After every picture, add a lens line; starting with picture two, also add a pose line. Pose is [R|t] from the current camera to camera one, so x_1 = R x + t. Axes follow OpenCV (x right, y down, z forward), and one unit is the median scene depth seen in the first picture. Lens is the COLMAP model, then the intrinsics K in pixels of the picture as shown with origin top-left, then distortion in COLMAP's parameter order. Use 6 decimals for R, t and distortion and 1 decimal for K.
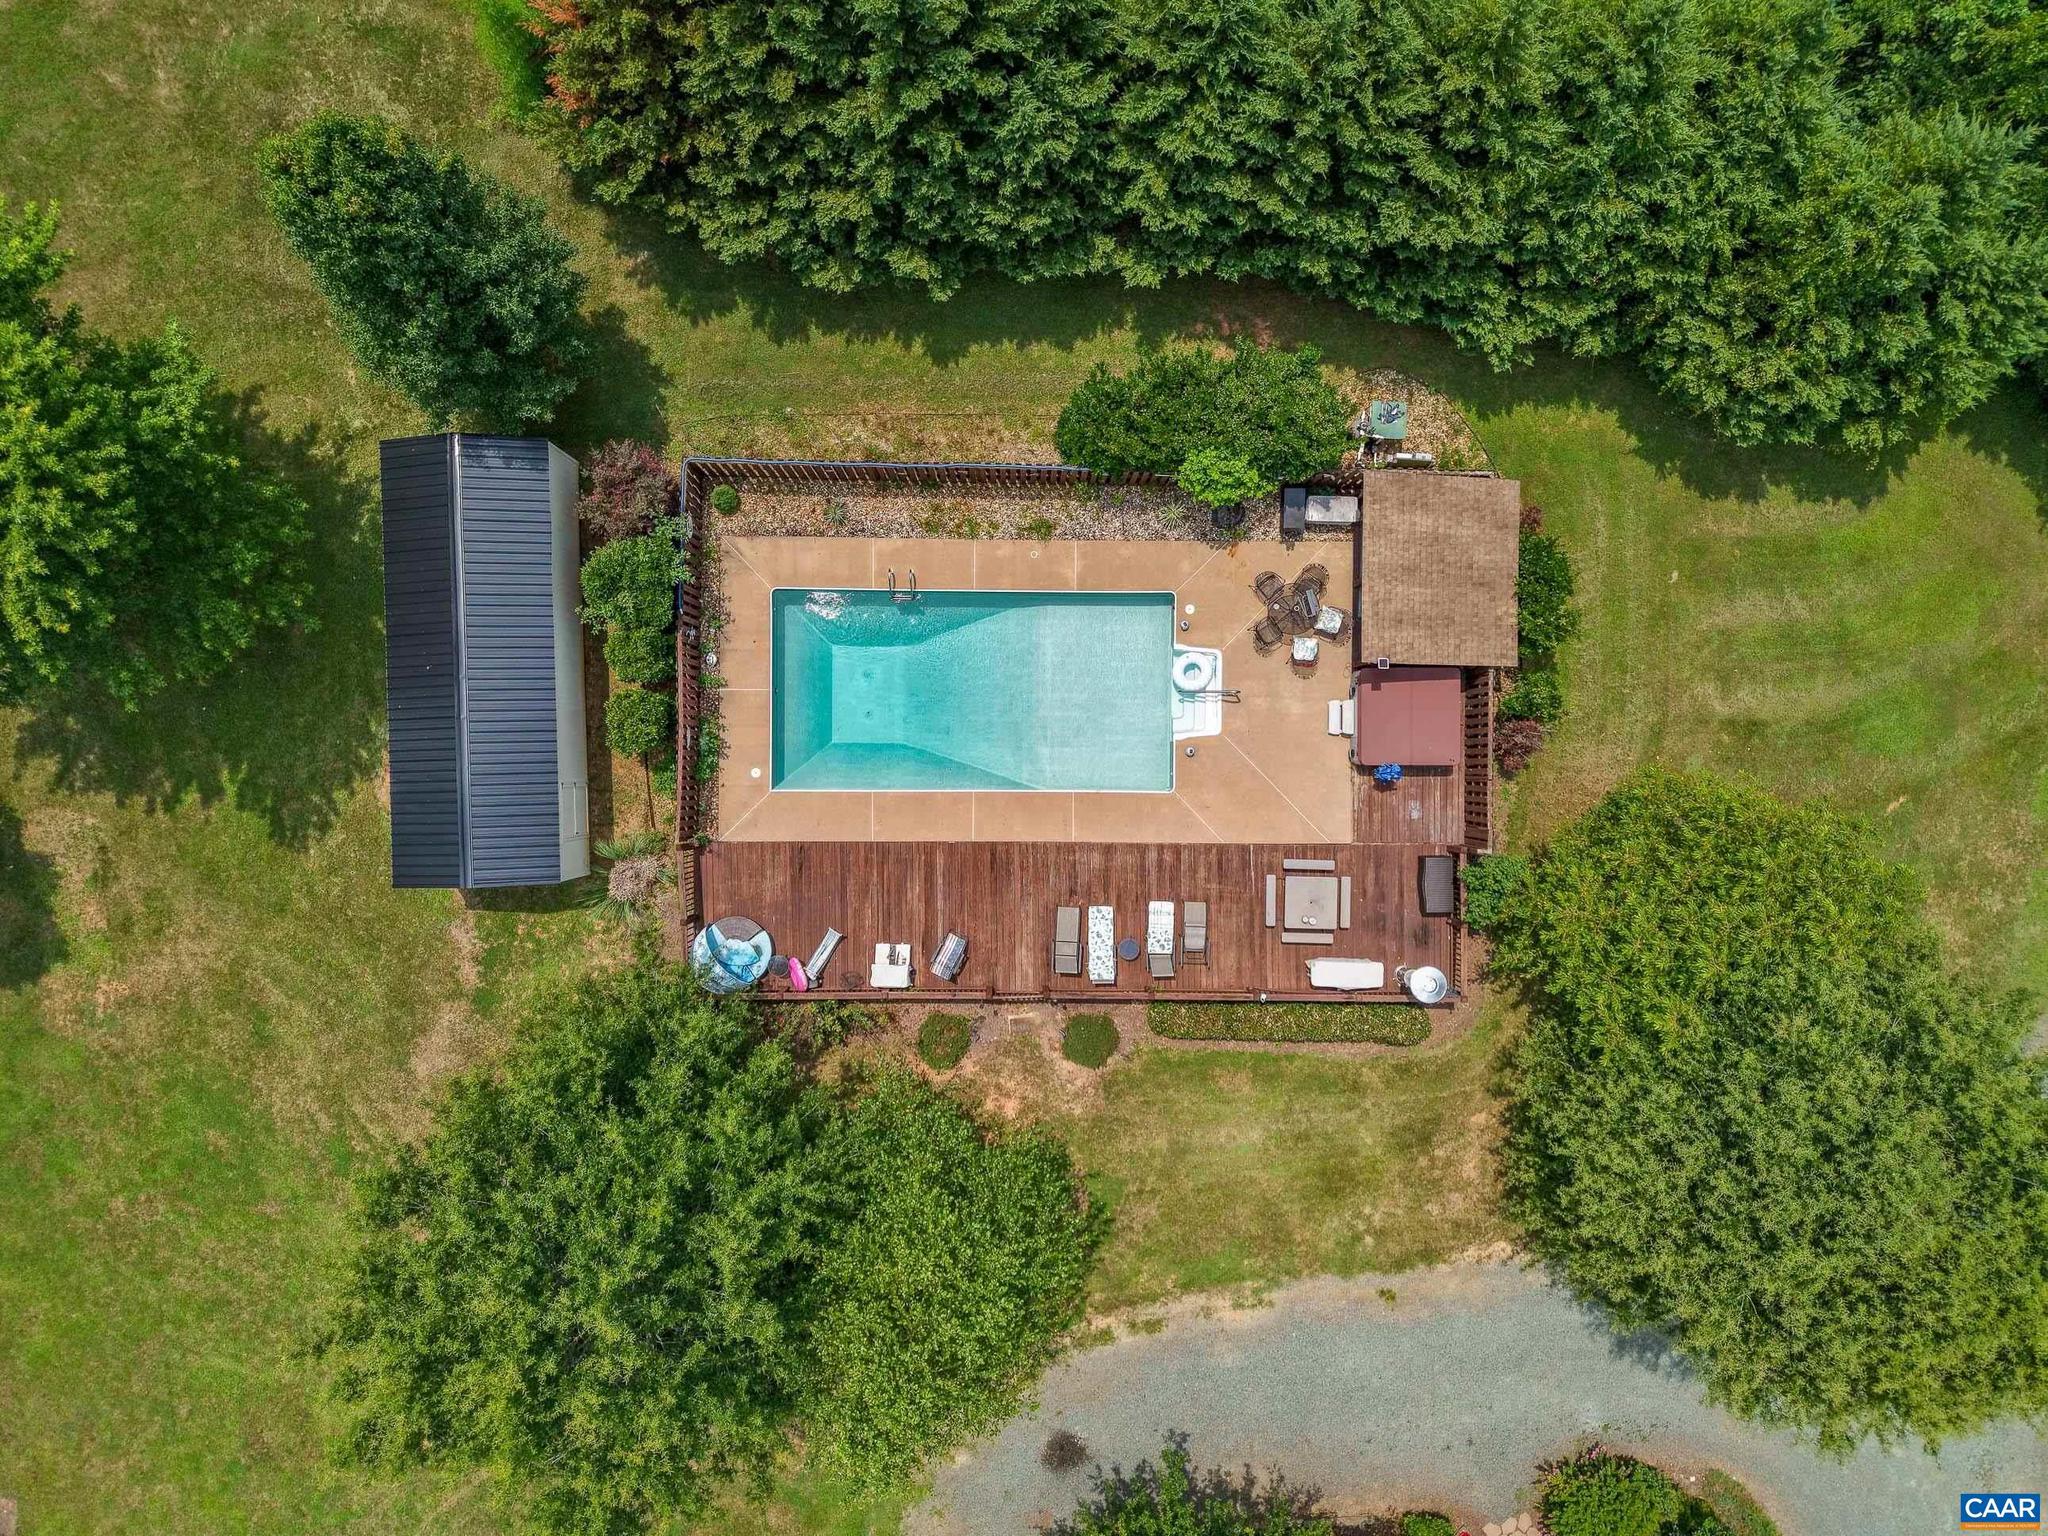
lens RADIAL K [[1365.2, 0, 1024.0], [0, 1365.2, 768.0], [0, 0, 1]] dist [0.035313, -0.049919]
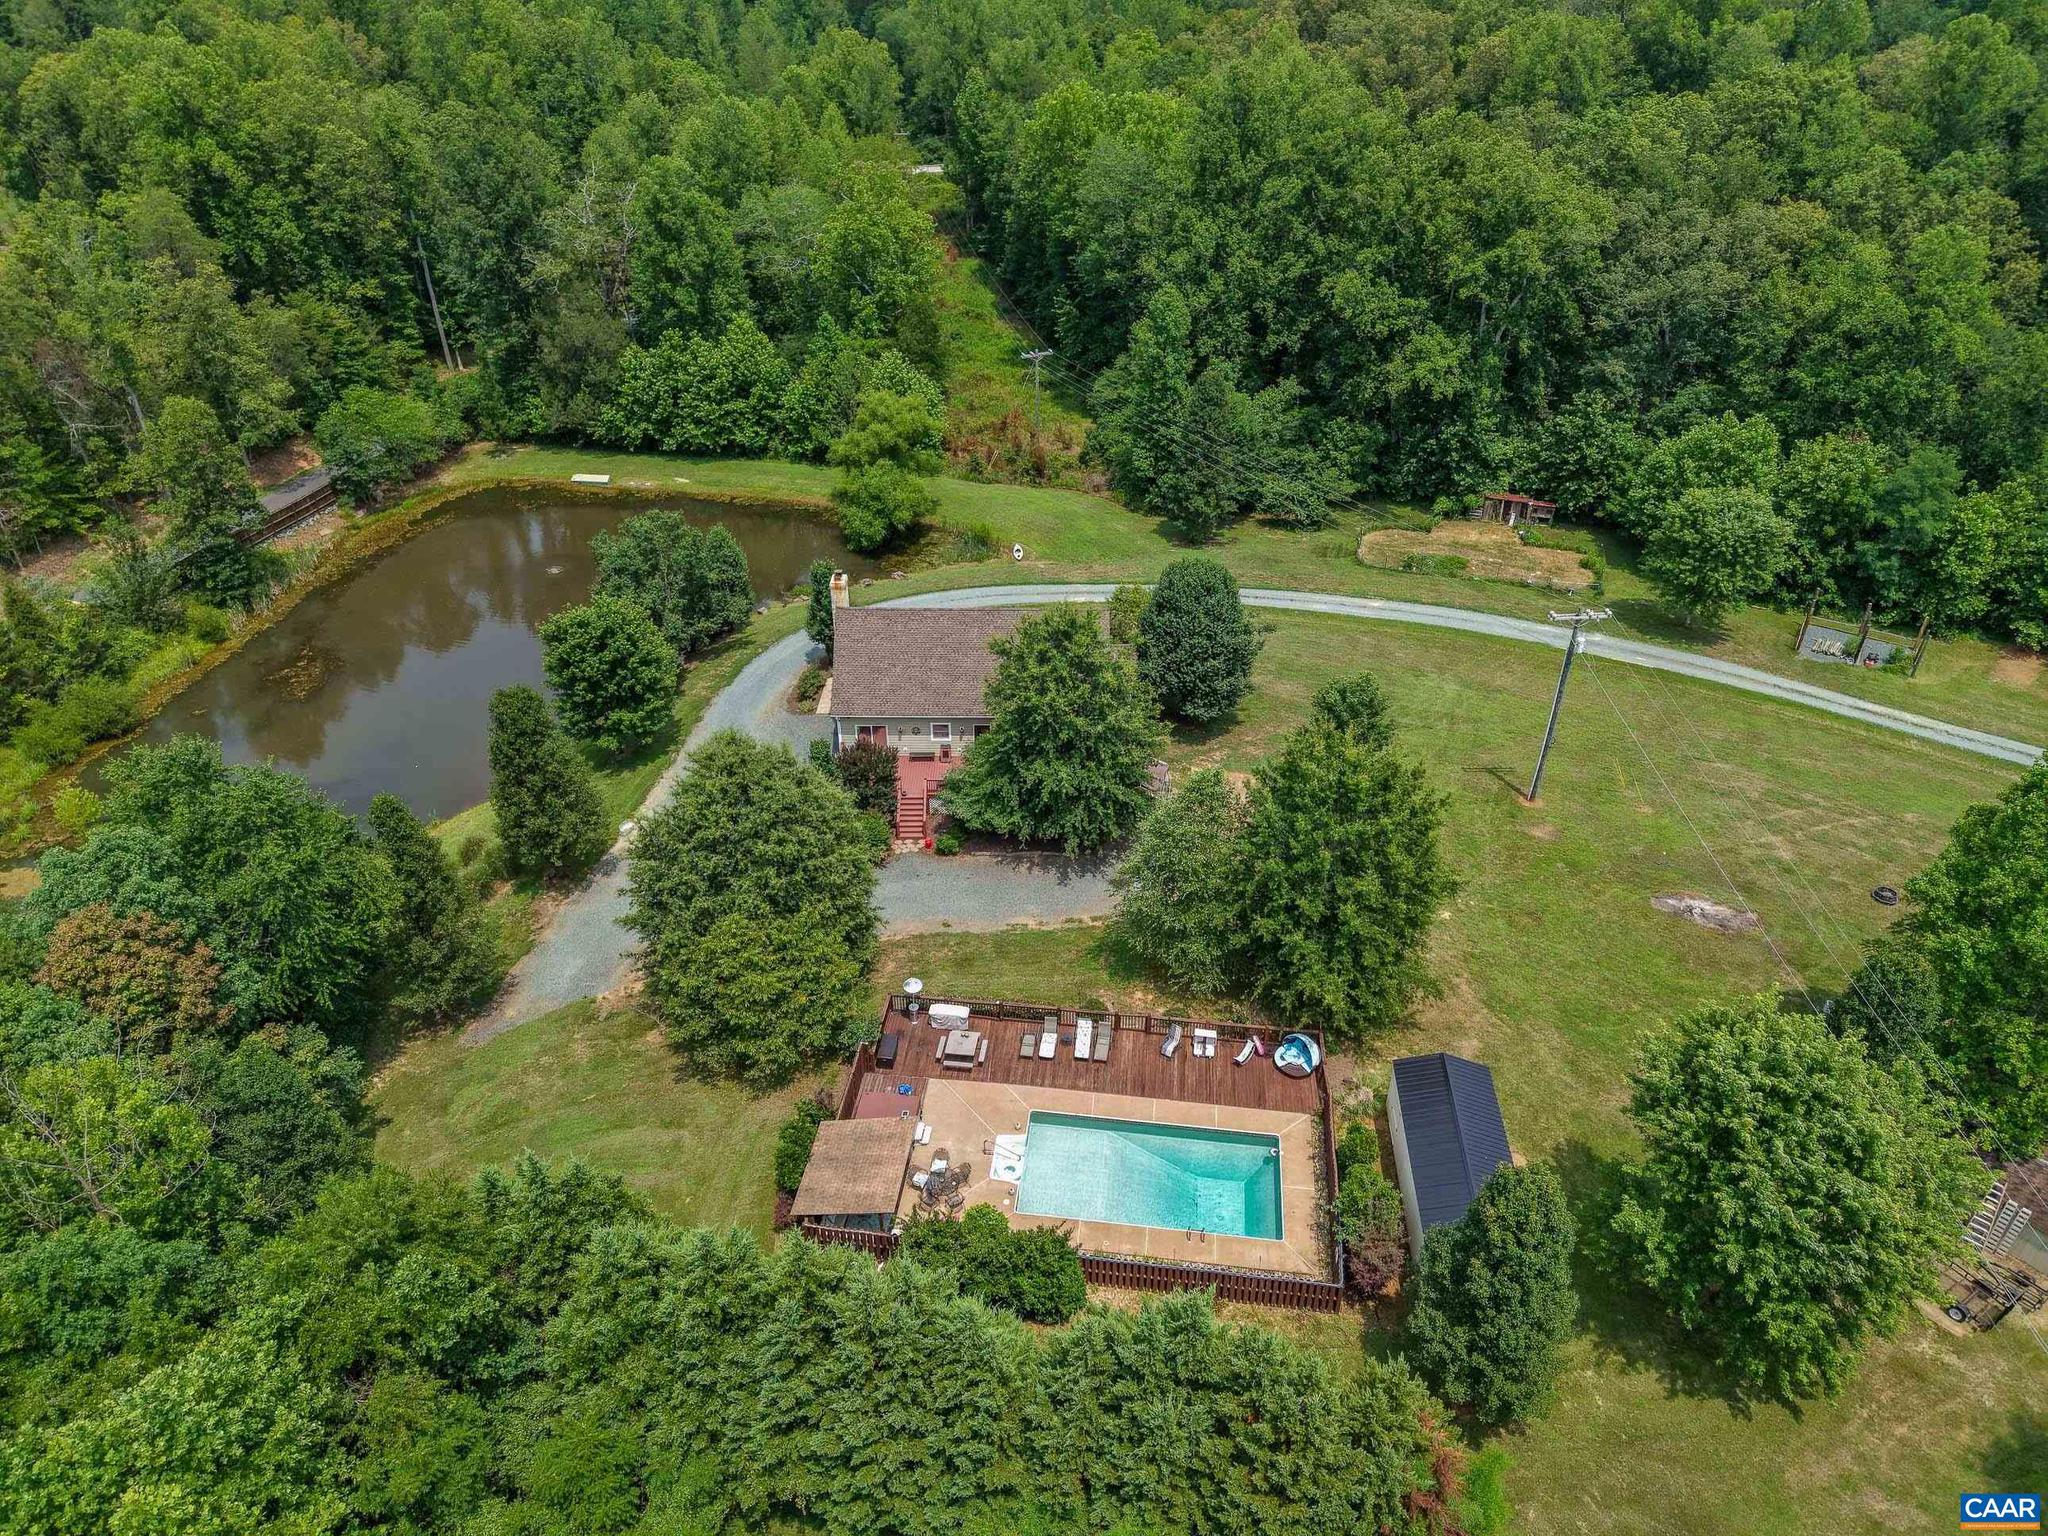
lens RADIAL K [[1365.2, 0, 1024.0], [0, 1365.2, 768.0], [0, 0, 1]] dist [0.035313, -0.049919]
pose [[-0.993256, -0.060925, 0.098643, -0.019664], [0.115861, -0.553173, 0.824970, -1.127210], [0.004305, 0.830835, 0.556502, -0.263007]]
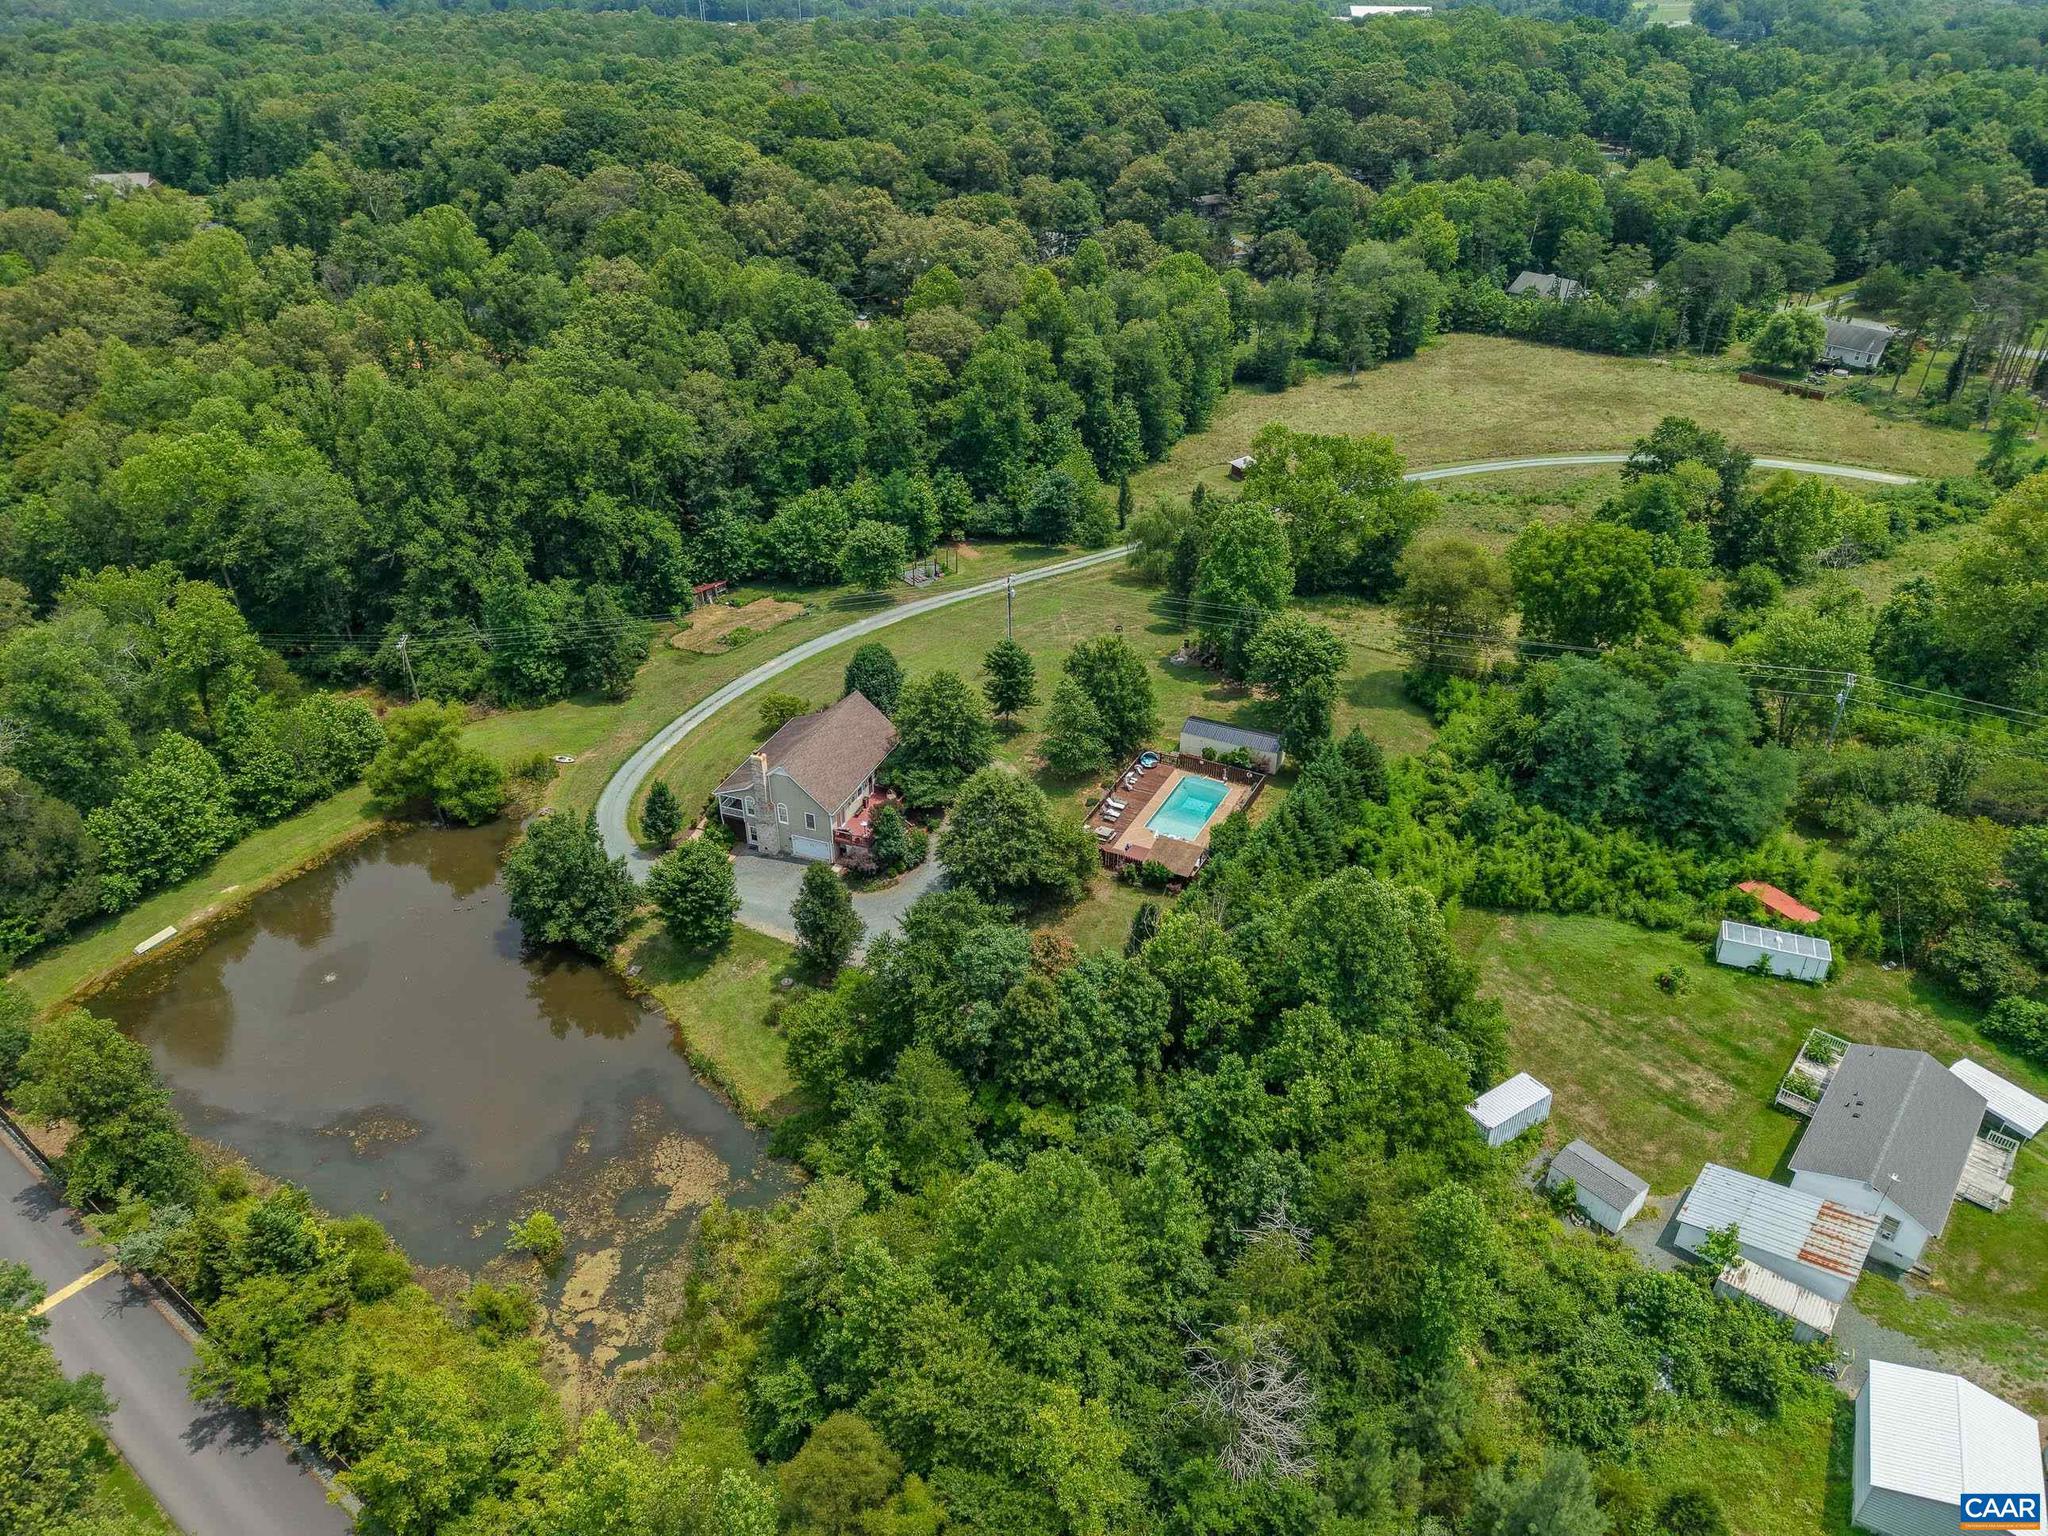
lens RADIAL K [[1365.2, 0, 1024.0], [0, 1365.2, 768.0], [0, 0, 1]] dist [0.035313, -0.049919]
pose [[-0.451844, 0.470357, -0.758024, 3.091944], [-0.892075, -0.232233, 0.387648, -1.128782], [0.006295, 0.851371, 0.524527, -1.145430]]
